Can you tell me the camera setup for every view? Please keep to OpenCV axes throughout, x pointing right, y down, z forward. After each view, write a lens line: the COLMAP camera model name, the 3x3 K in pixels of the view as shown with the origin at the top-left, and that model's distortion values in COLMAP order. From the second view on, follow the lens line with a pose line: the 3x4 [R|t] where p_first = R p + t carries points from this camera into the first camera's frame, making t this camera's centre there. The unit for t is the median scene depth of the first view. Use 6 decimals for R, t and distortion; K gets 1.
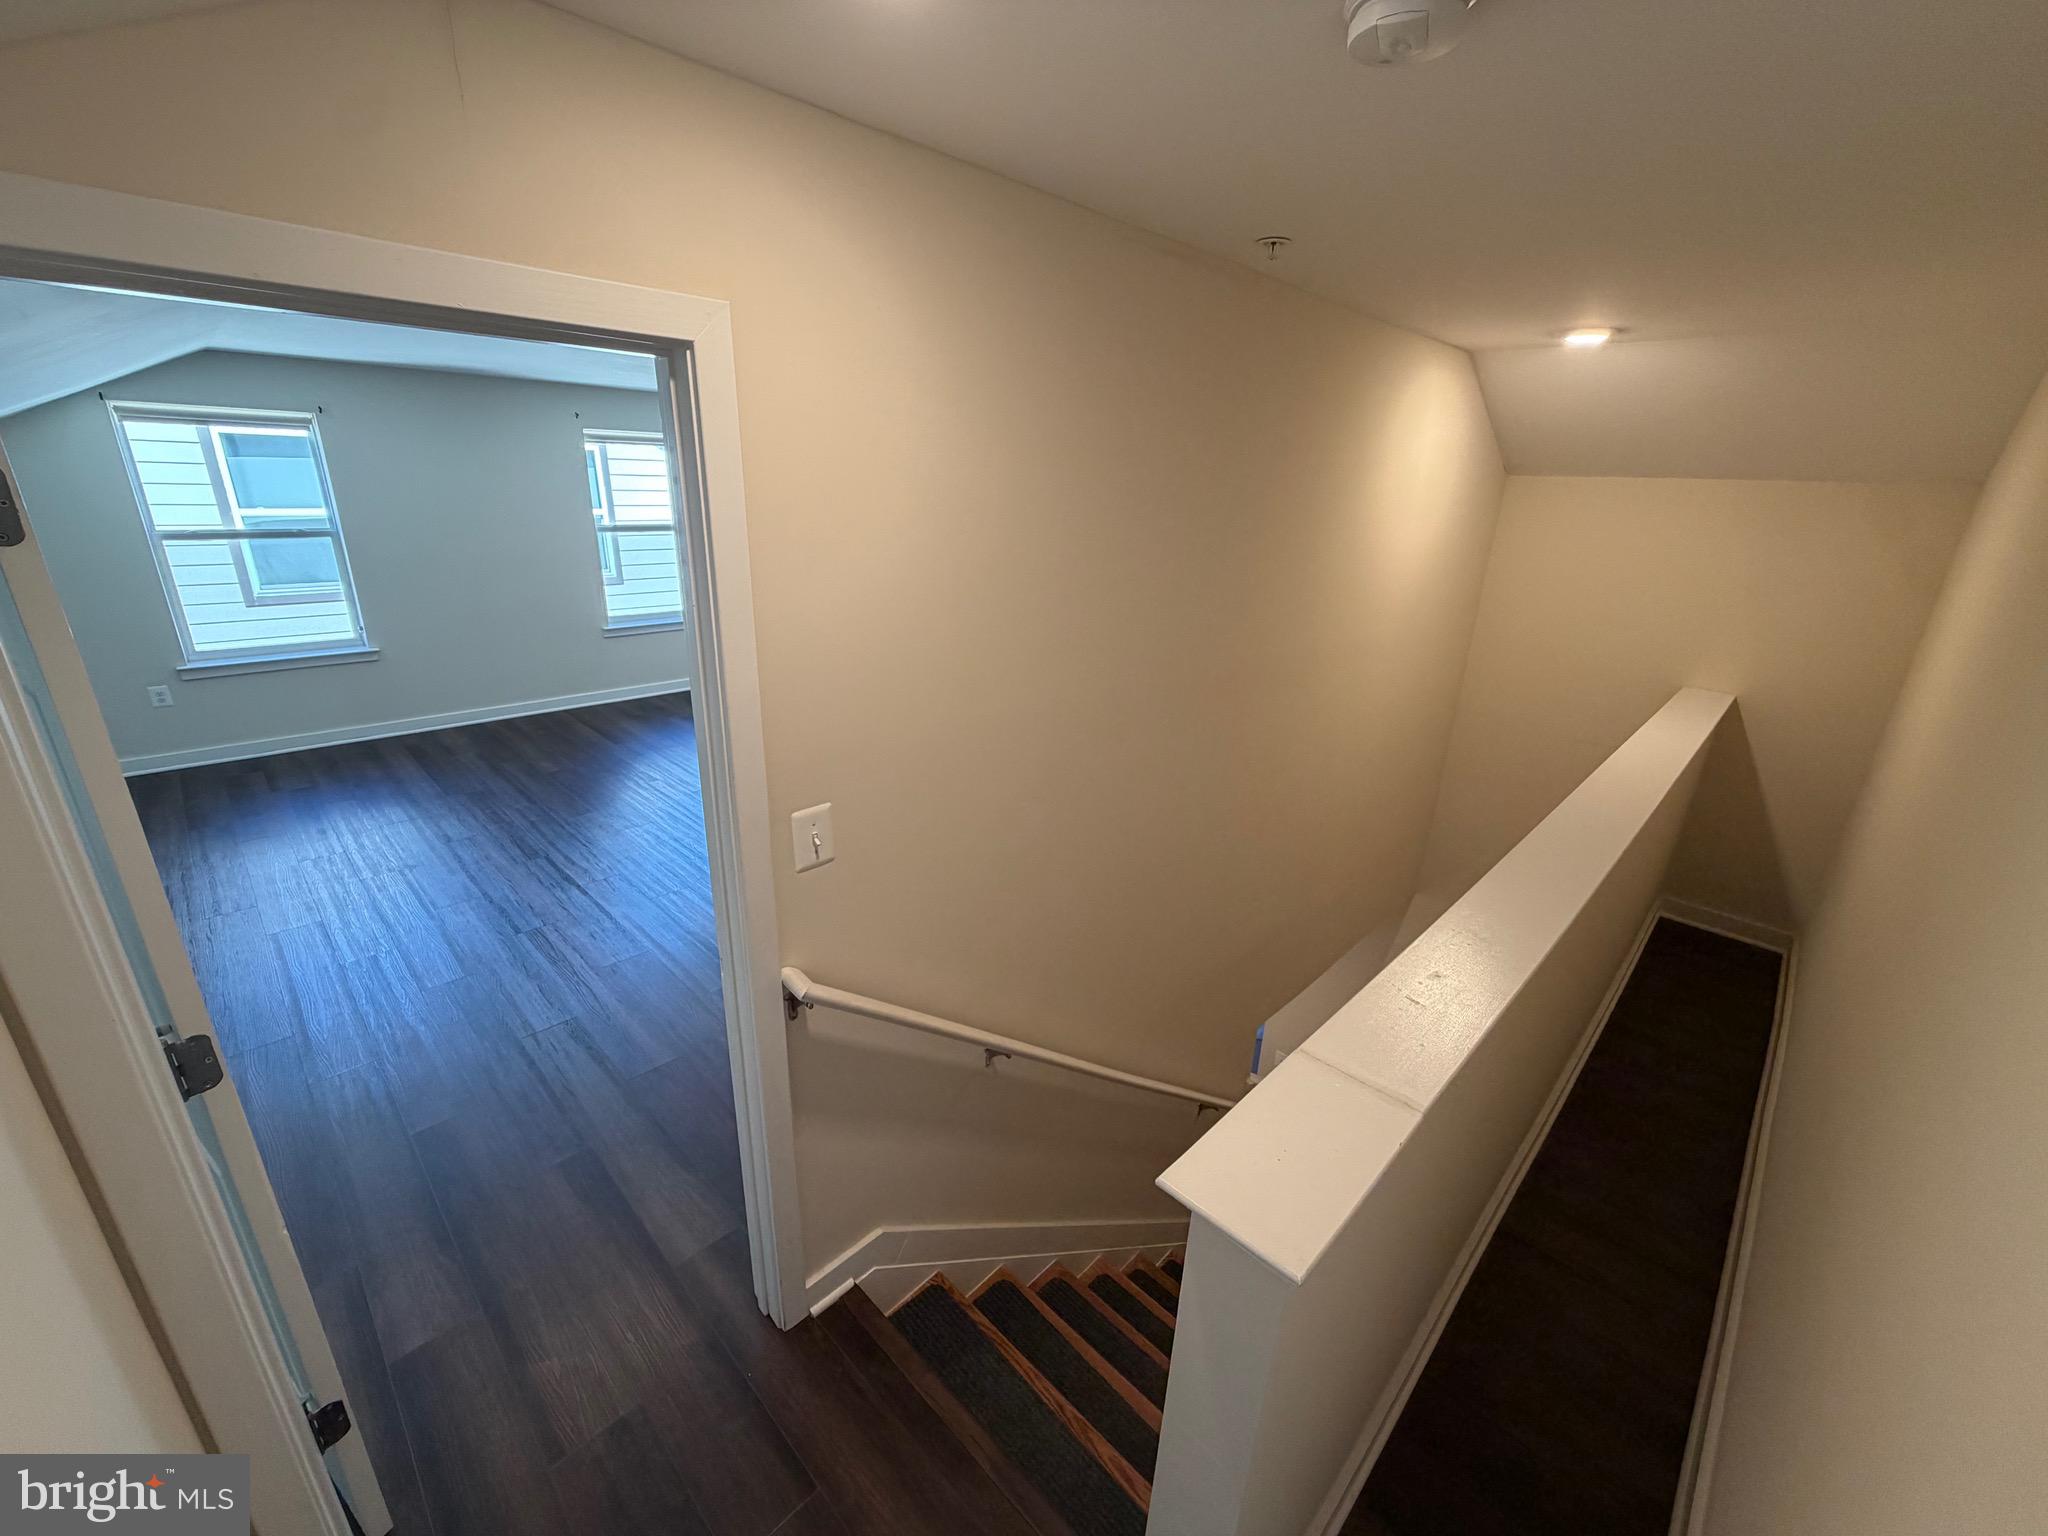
lens RADIAL K [[816.8, 0, 1024.0], [0, 816.8, 768.0], [0, 0, 1]] dist [-0.000074, -0.000353]
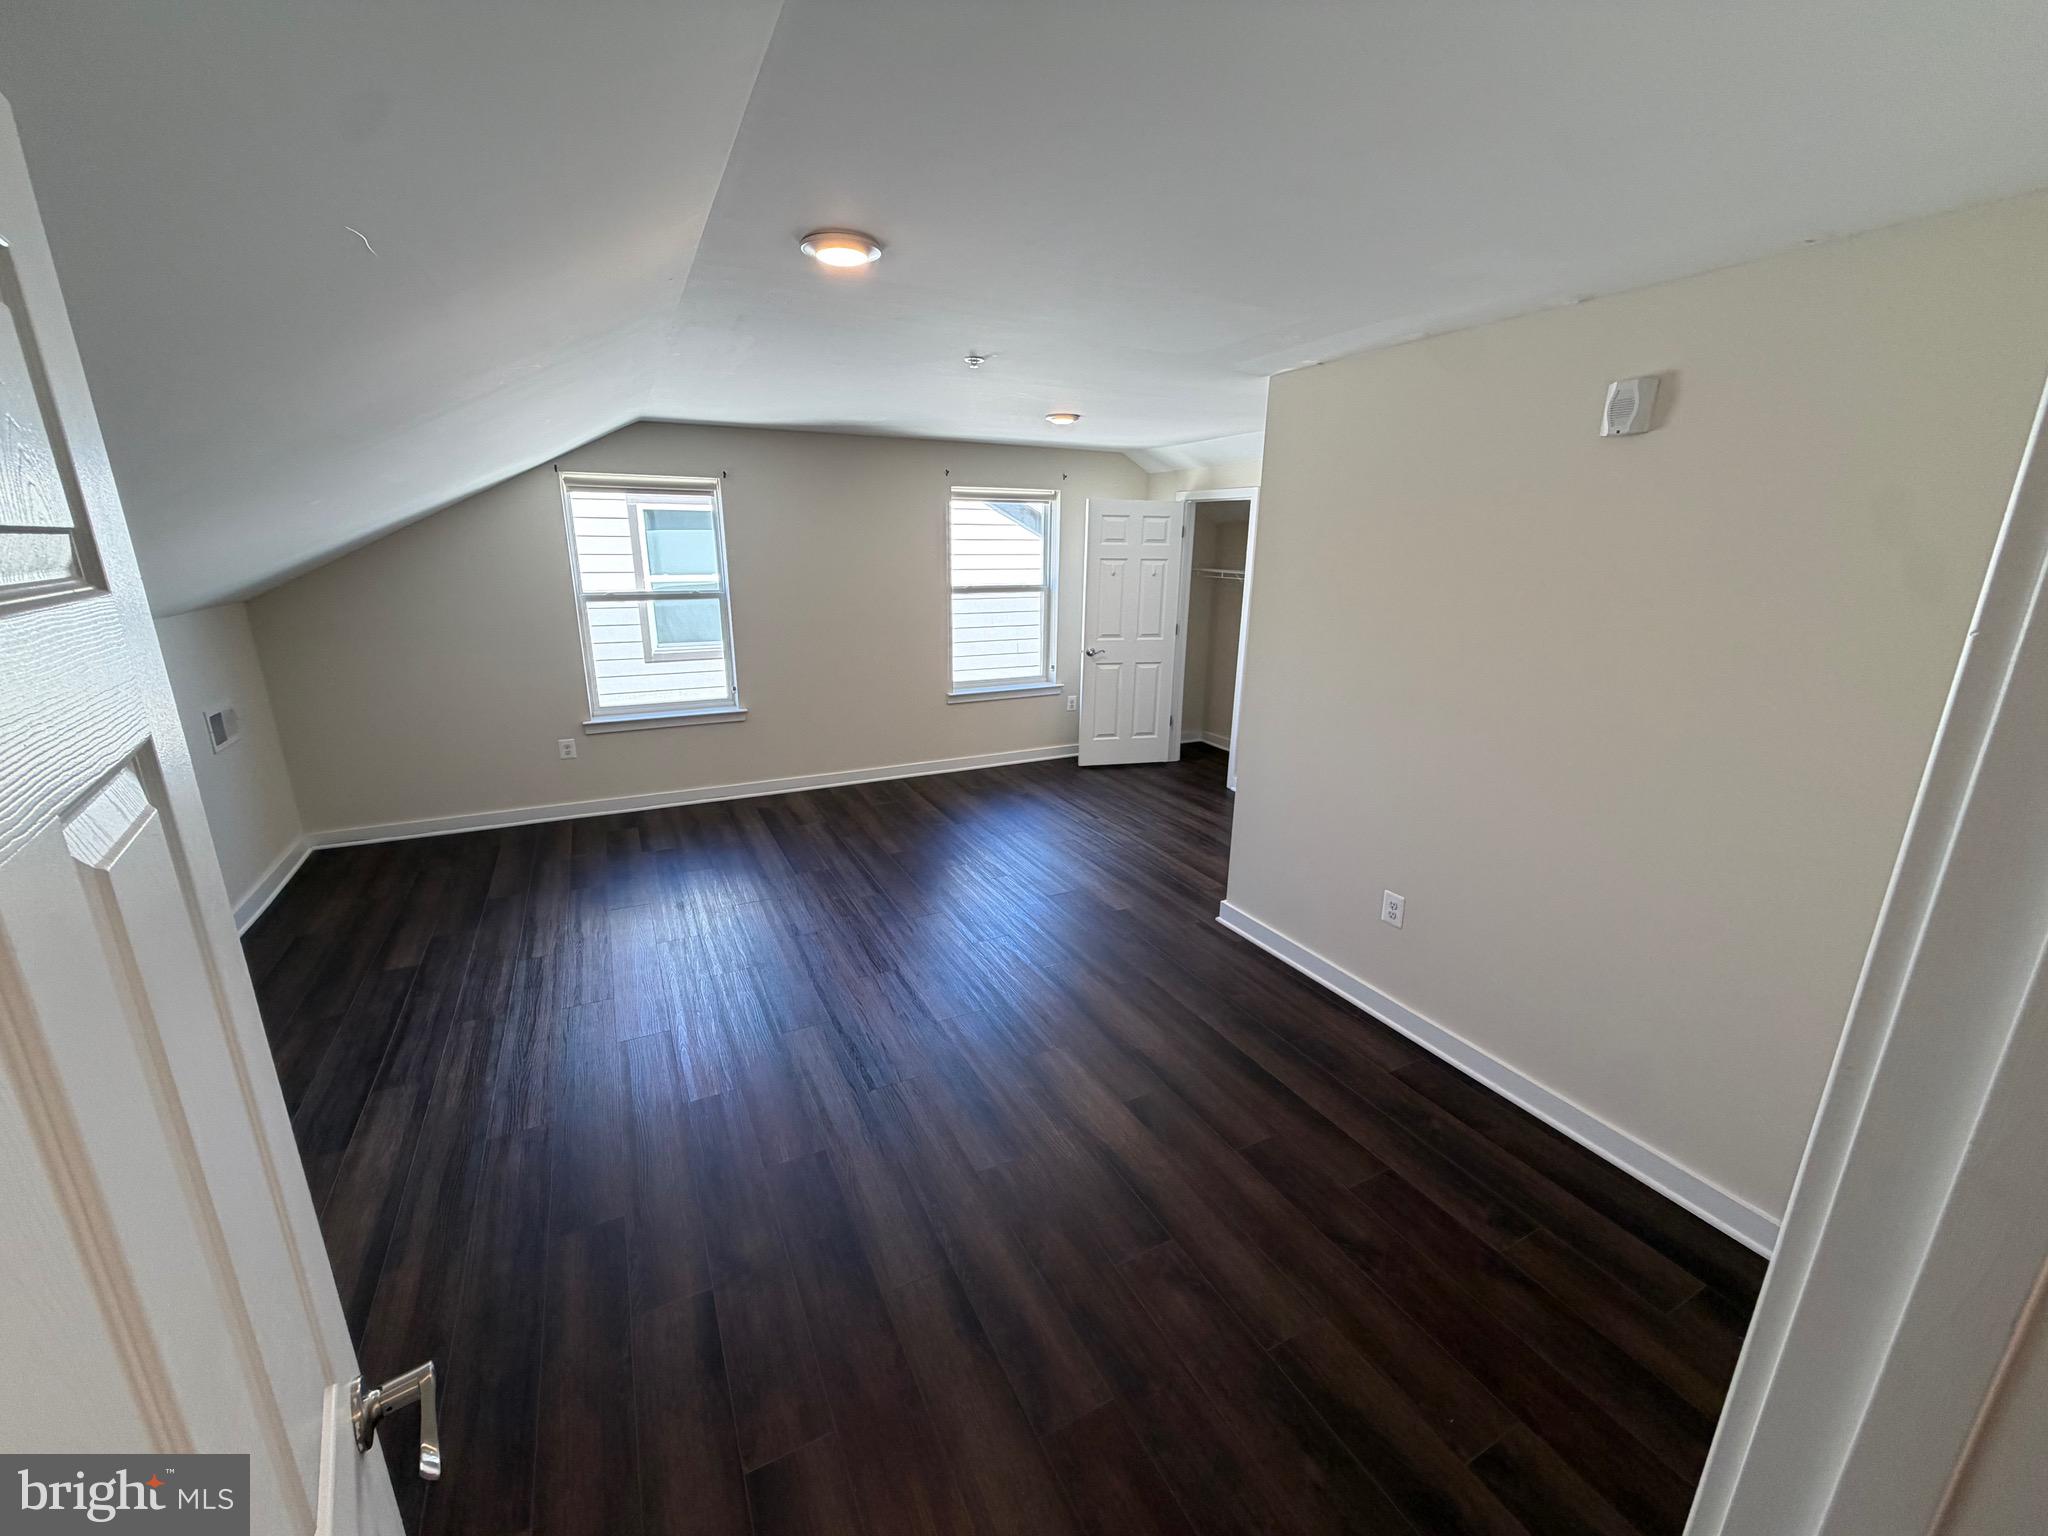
lens RADIAL K [[816.8, 0, 1024.0], [0, 816.8, 768.0], [0, 0, 1]] dist [-0.000074, -0.000353]
pose [[0.948087, 0.060992, -0.312109, -0.170998], [-0.084454, 0.994484, -0.062201, -0.045785], [0.306593, 0.085331, 0.948008, 0.184156]]
